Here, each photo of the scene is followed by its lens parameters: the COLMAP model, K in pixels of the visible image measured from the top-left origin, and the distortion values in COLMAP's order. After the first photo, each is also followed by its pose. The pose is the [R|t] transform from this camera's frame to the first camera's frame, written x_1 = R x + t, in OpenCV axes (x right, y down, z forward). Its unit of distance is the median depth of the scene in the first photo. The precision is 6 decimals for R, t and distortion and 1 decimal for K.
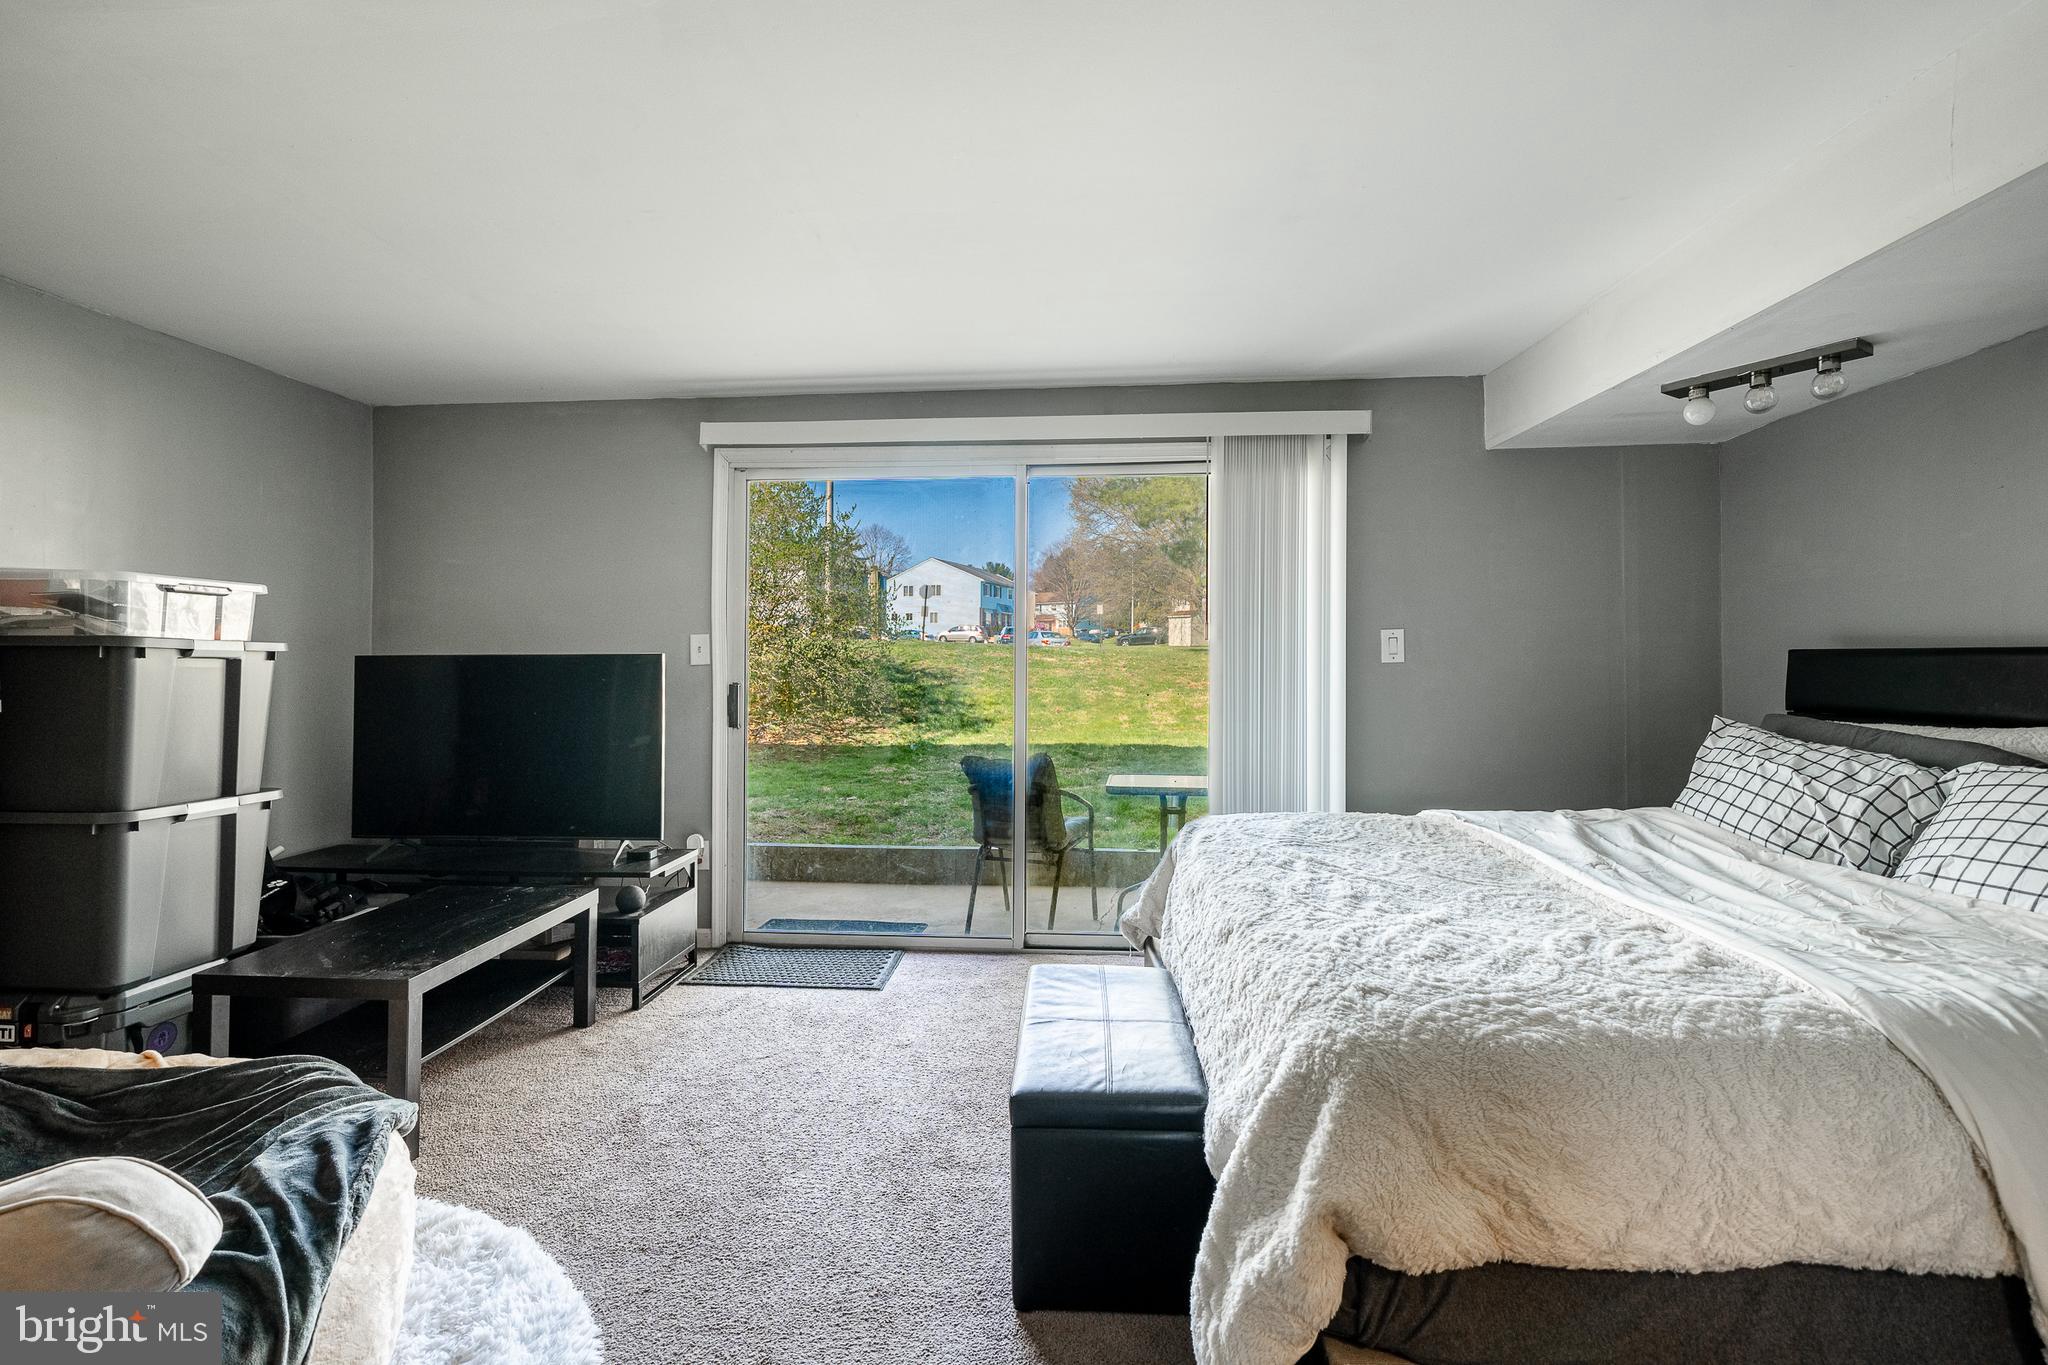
lens RADIAL K [[945.0, 0, 1028.4], [0, 945.0, 656.9], [0, 0, 1]] dist [0.002409, -0.000060]
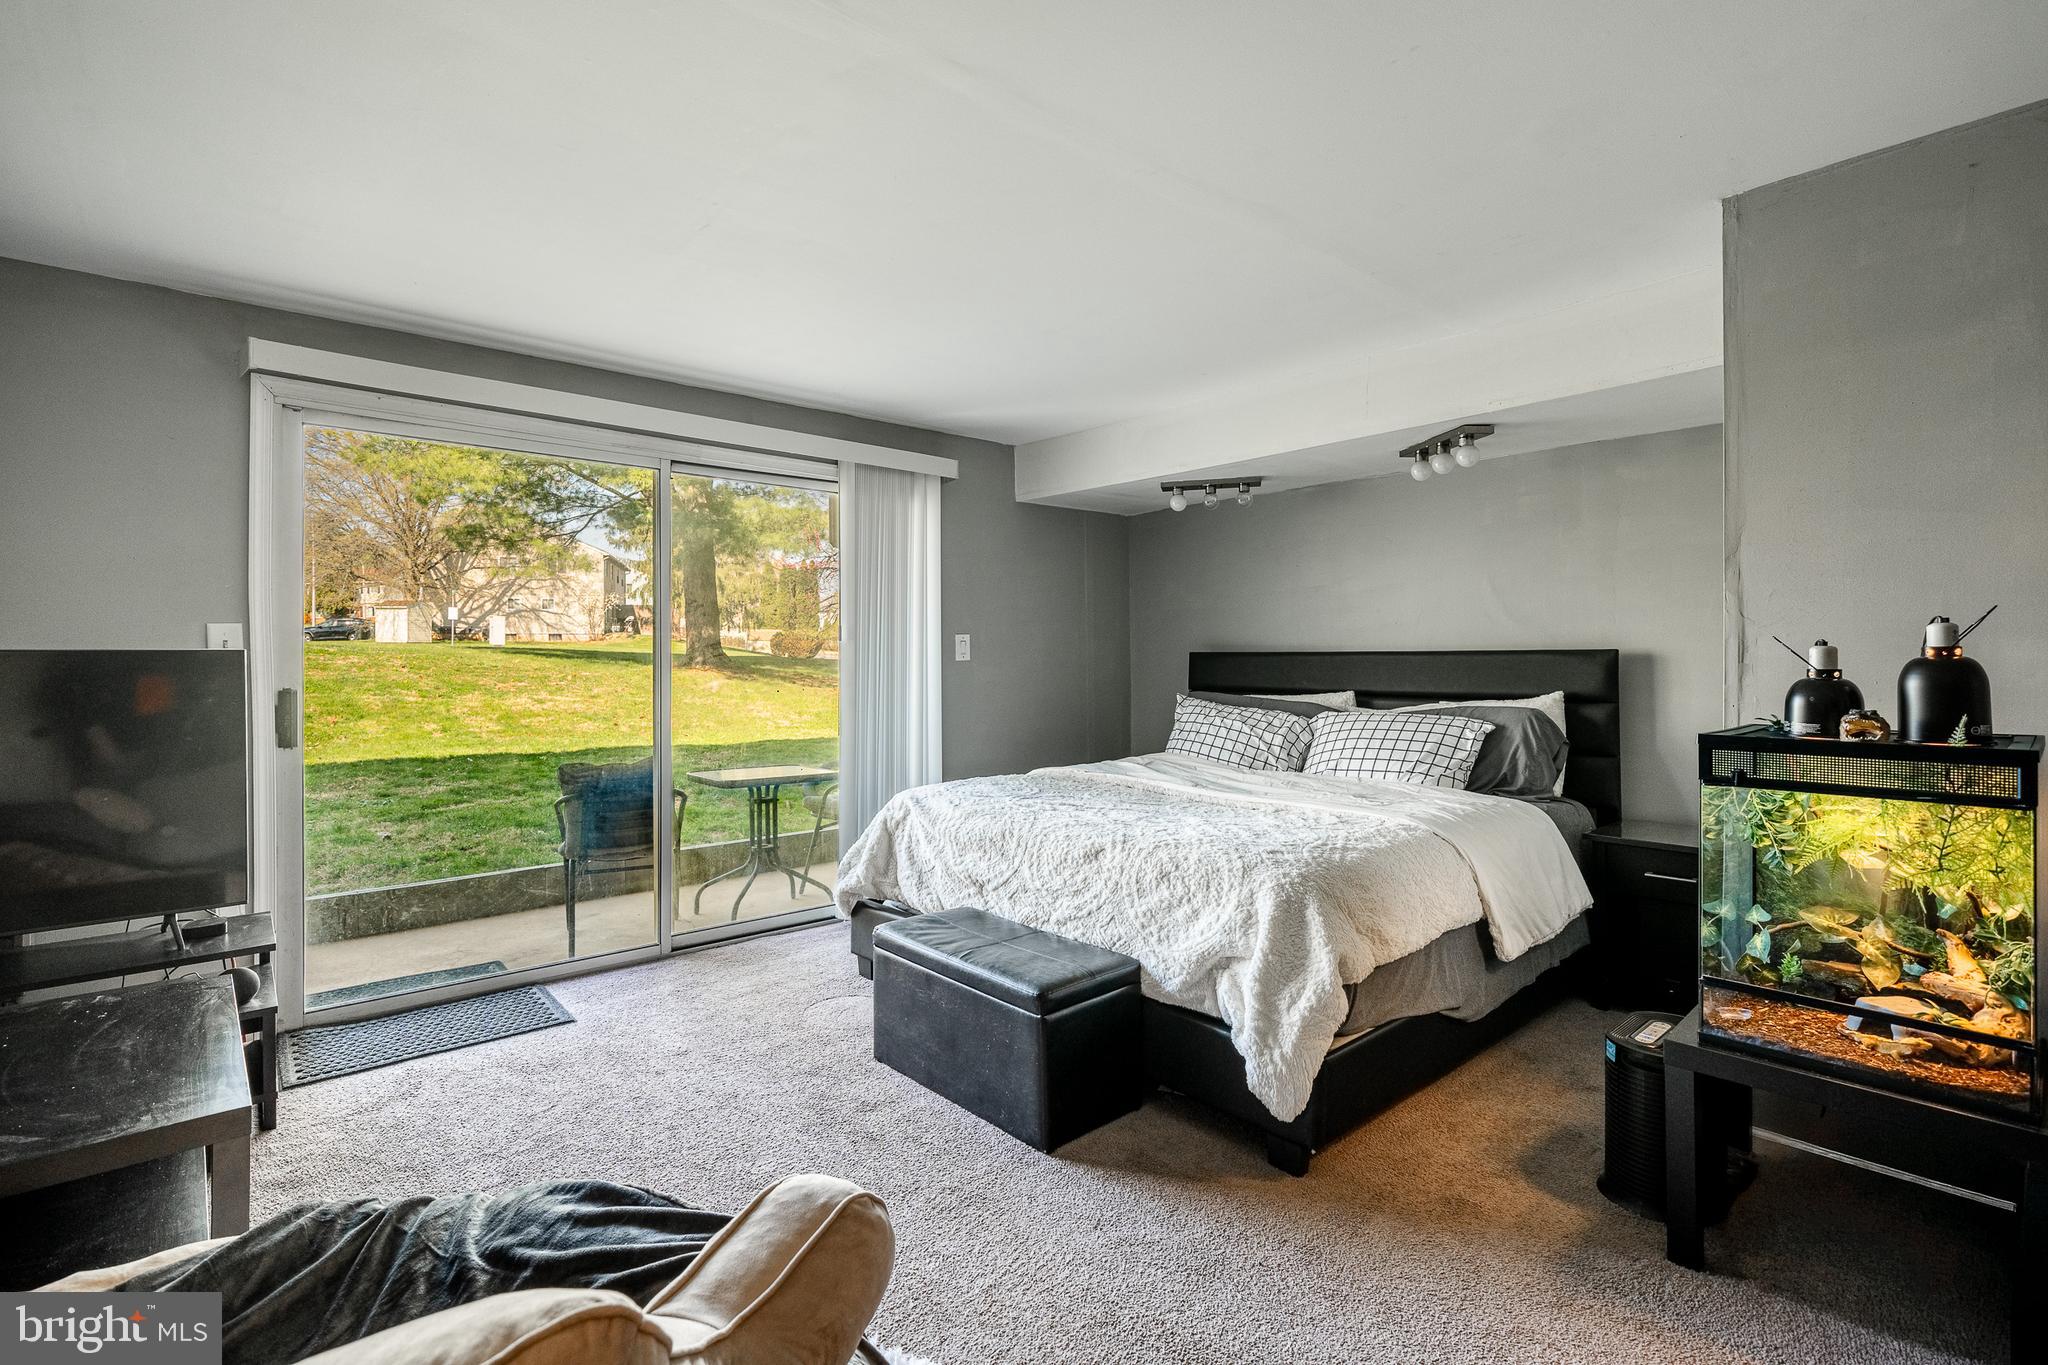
lens RADIAL K [[945.0, 0, 1028.4], [0, 945.0, 656.9], [0, 0, 1]] dist [0.002409, -0.000060]
pose [[0.702189, 0.001371, 0.711989, -0.489836], [-0.002294, 0.999997, 0.000336, 0.000522], [-0.711987, -0.001869, 0.702190, 0.050321]]
